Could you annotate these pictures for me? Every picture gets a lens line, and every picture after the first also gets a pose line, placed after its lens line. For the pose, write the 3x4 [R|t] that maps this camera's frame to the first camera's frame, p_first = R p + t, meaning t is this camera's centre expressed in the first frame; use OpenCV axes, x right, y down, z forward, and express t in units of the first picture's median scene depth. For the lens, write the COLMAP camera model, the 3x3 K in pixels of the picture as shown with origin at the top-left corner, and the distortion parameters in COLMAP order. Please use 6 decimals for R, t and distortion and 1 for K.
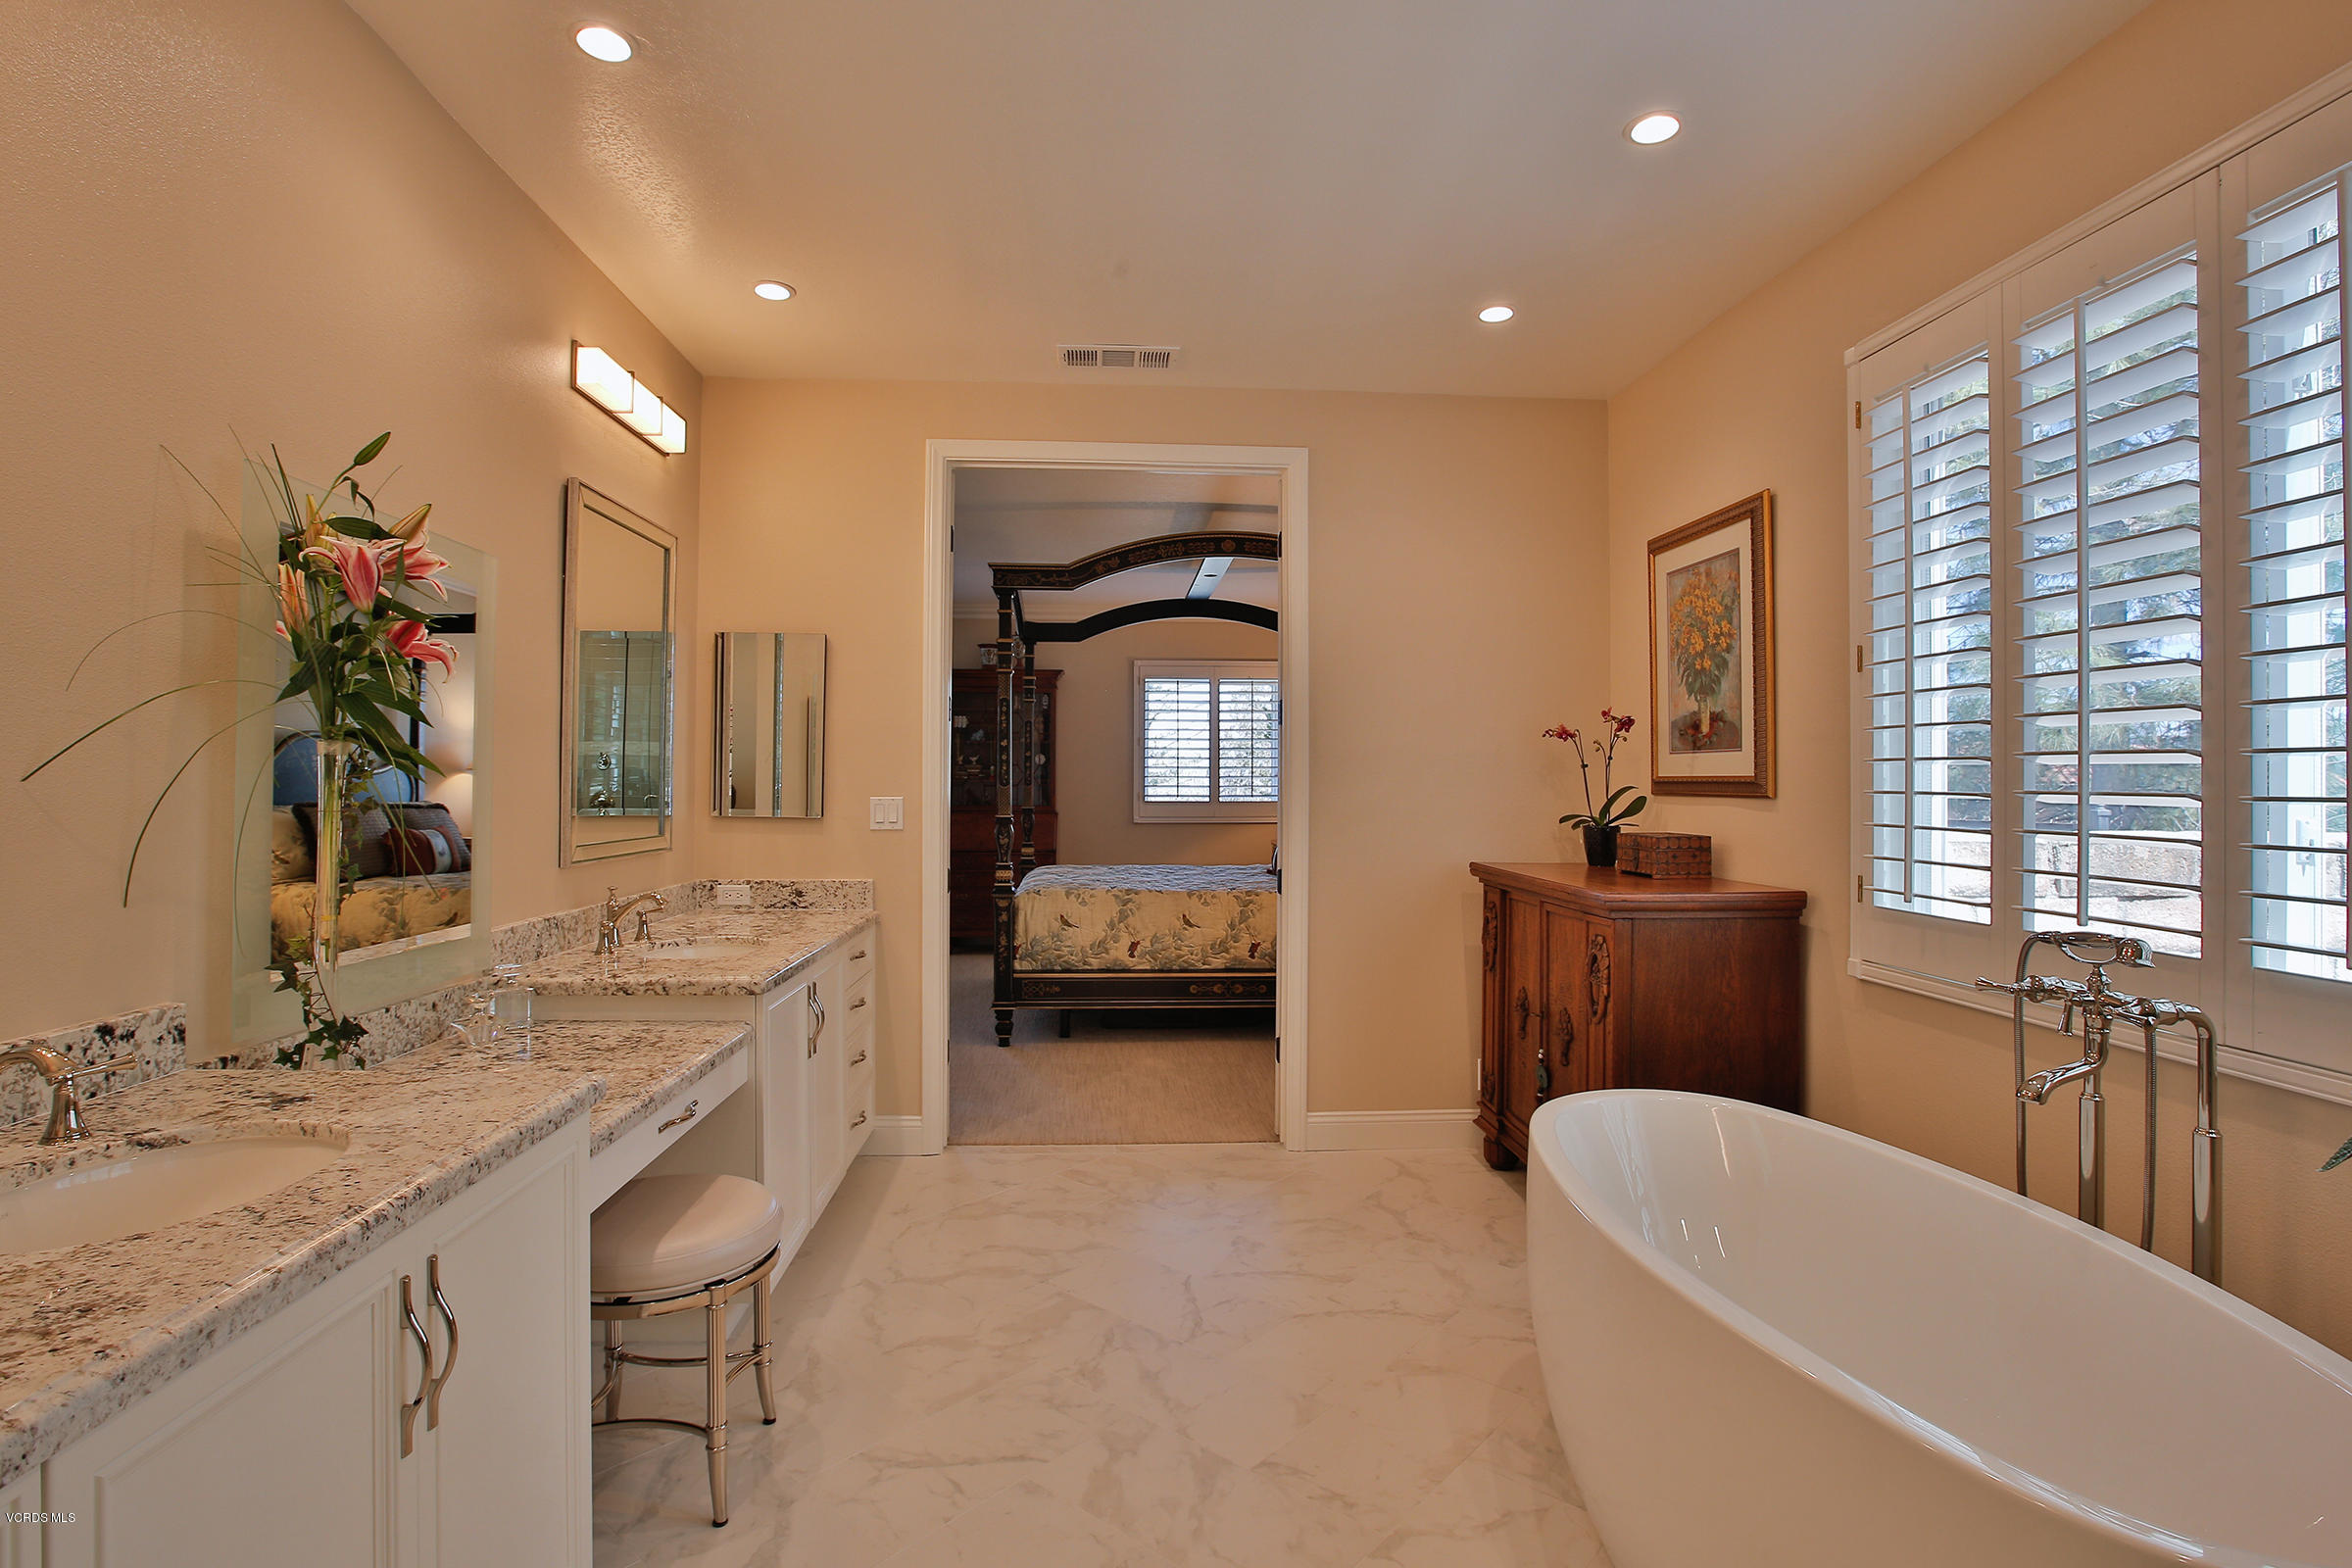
lens RADIAL K [[1135.4, 0, 1166.9], [0, 1135.4, 769.9], [0, 0, 1]] dist [-0.065009, 0.023095]
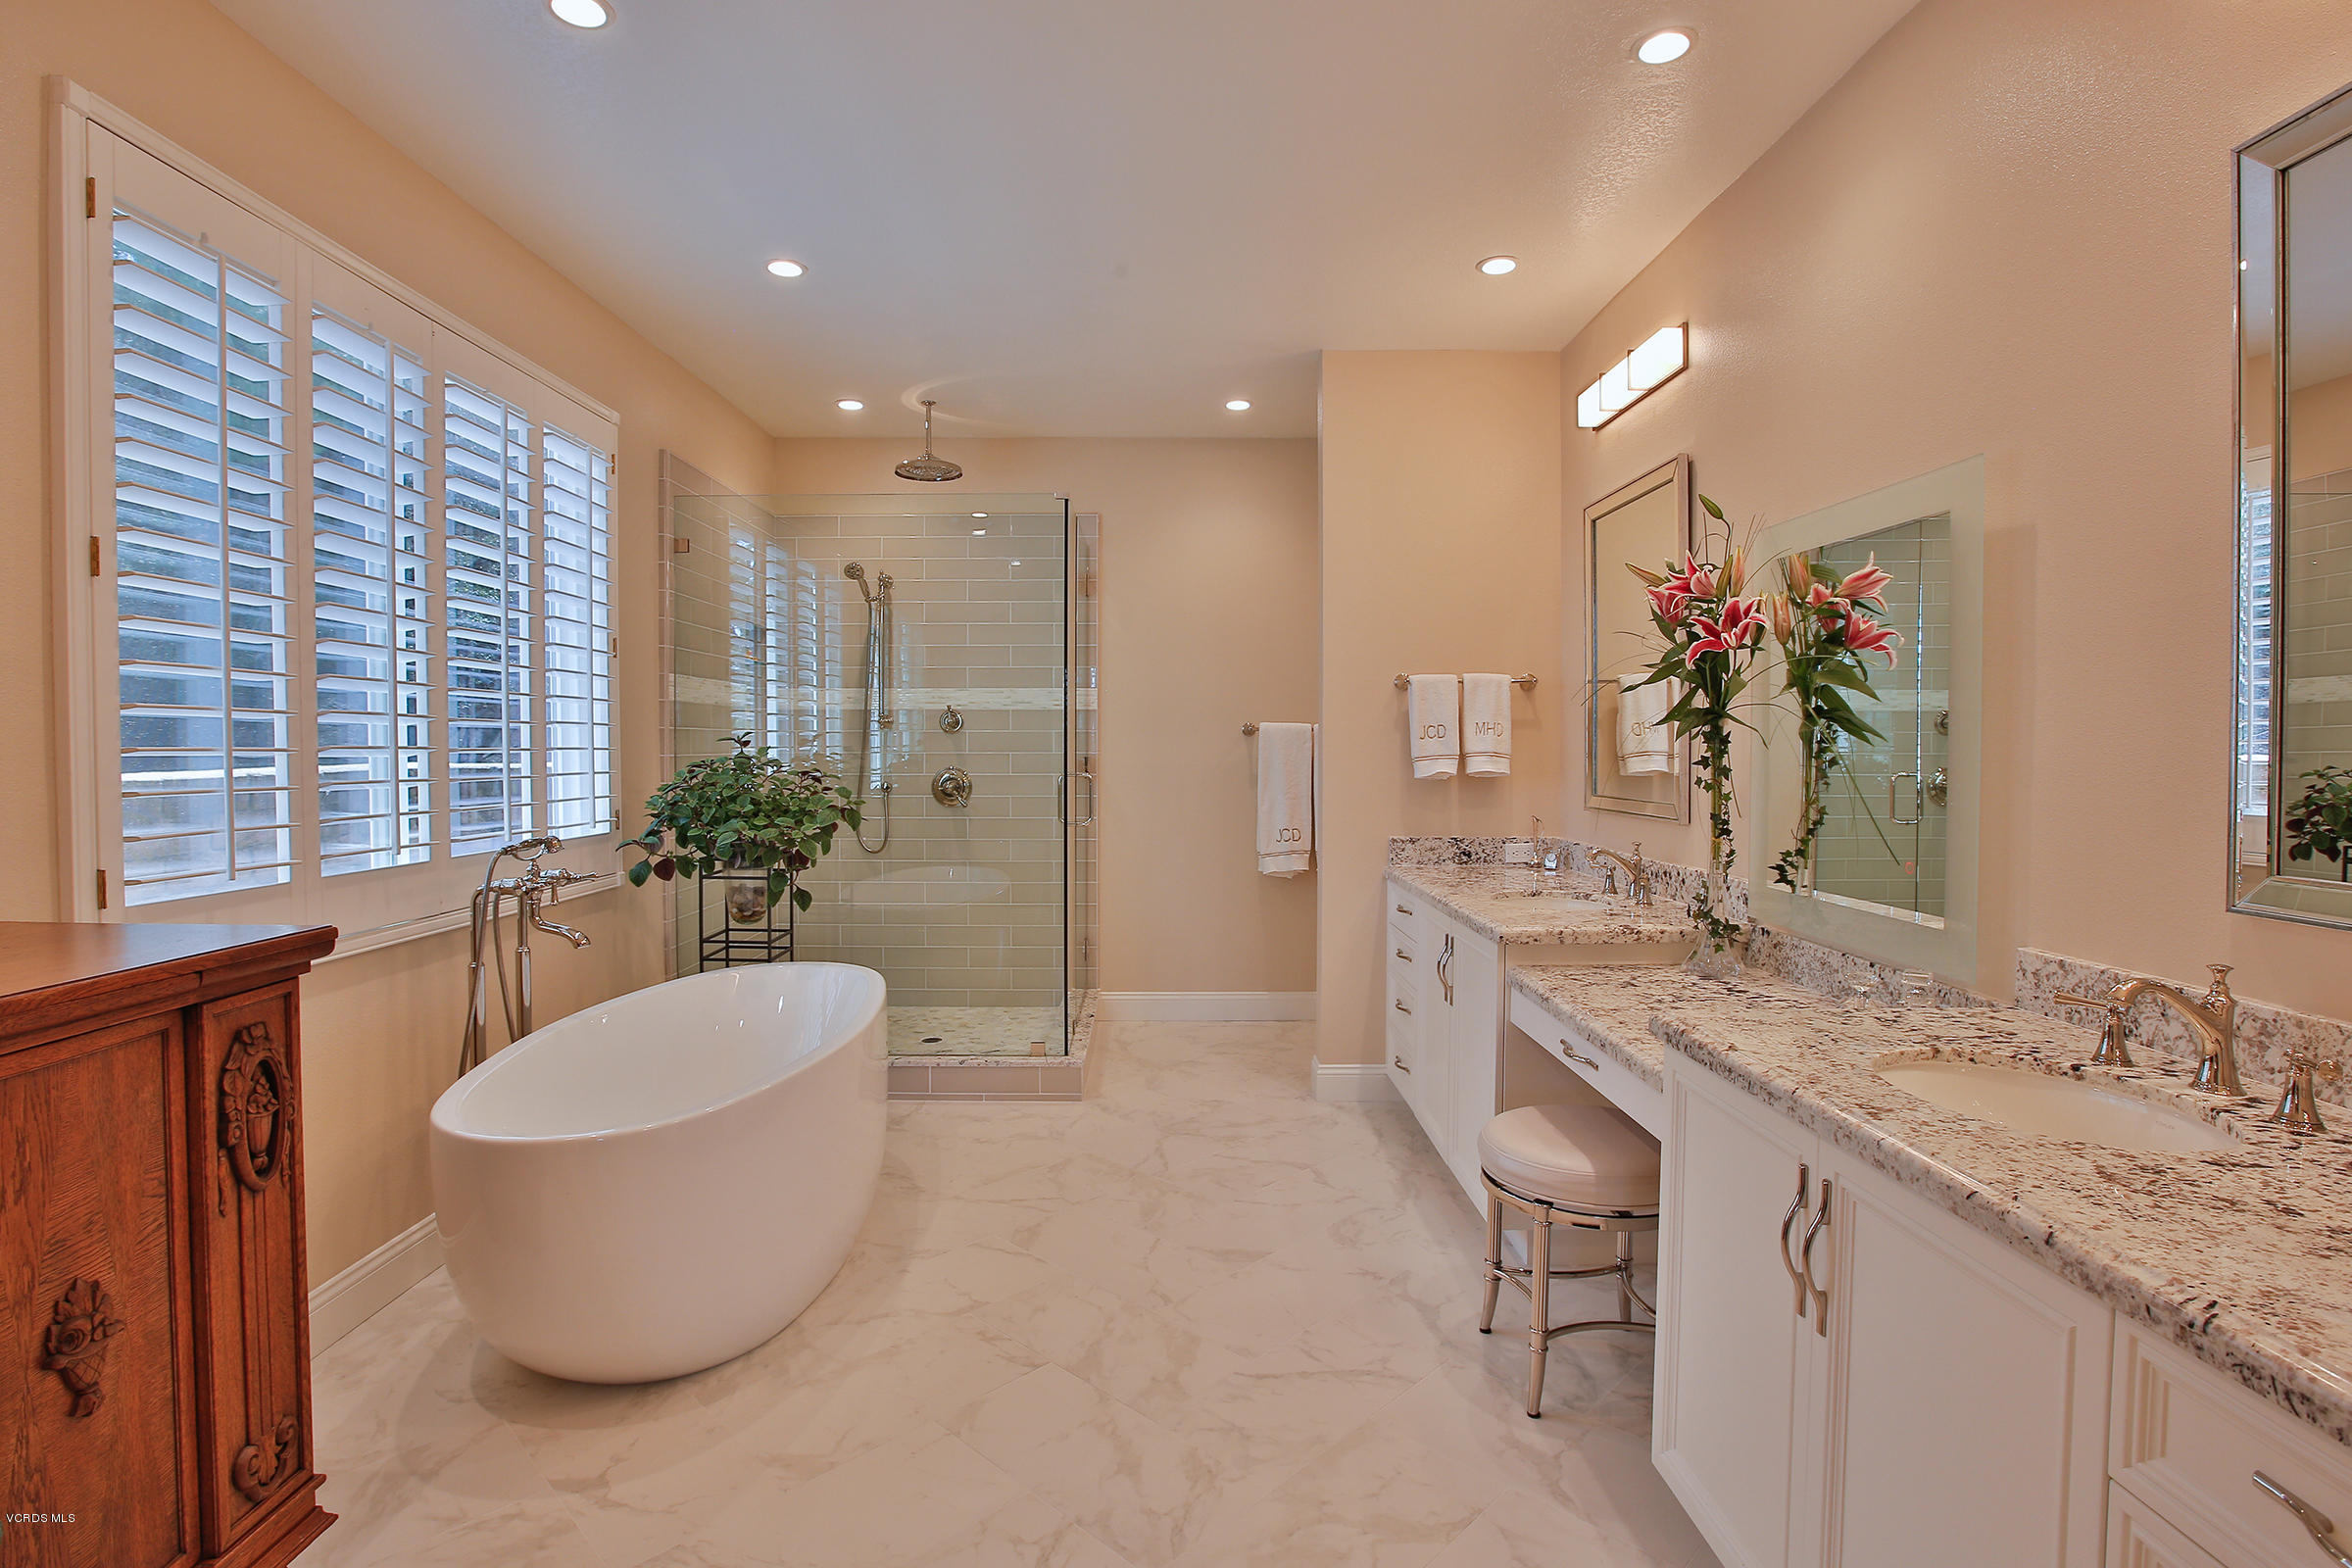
lens RADIAL K [[1135.4, 0, 1166.9], [0, 1135.4, 769.9], [0, 0, 1]] dist [-0.065009, 0.023095]
pose [[-0.998342, -0.005533, 0.057301, -0.100963], [-0.005009, 0.999944, 0.009281, 0.027388], [-0.057349, 0.008978, -0.998314, 2.086930]]
